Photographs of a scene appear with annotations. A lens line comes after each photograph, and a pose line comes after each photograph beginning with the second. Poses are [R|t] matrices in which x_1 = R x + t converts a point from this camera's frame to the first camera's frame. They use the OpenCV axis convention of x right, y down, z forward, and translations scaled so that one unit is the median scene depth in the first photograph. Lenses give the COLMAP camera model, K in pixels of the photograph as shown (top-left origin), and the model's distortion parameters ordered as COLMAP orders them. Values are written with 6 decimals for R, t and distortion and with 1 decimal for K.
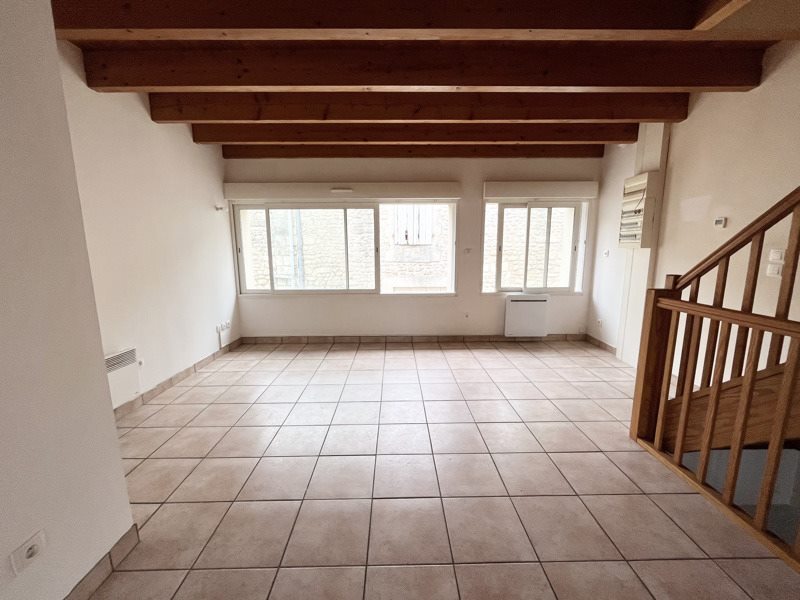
lens RADIAL K [[323.6, 0, 399.5], [0, 323.6, 300.0], [0, 0, 1]] dist [-0.001493, -0.000208]
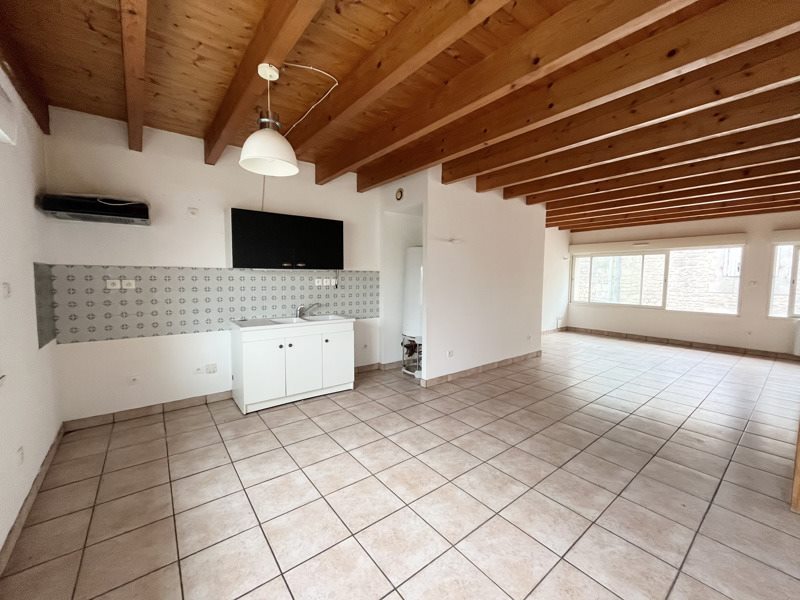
lens RADIAL K [[323.6, 0, 398.9], [0, 323.6, 301.2], [0, 0, 1]] dist [-0.001493, -0.000208]
pose [[0.605047, 0.071856, -0.792940, 0.383947], [-0.137819, 0.990337, -0.015417, 0.138306], [0.784171, 0.118610, 0.609104, -0.900810]]
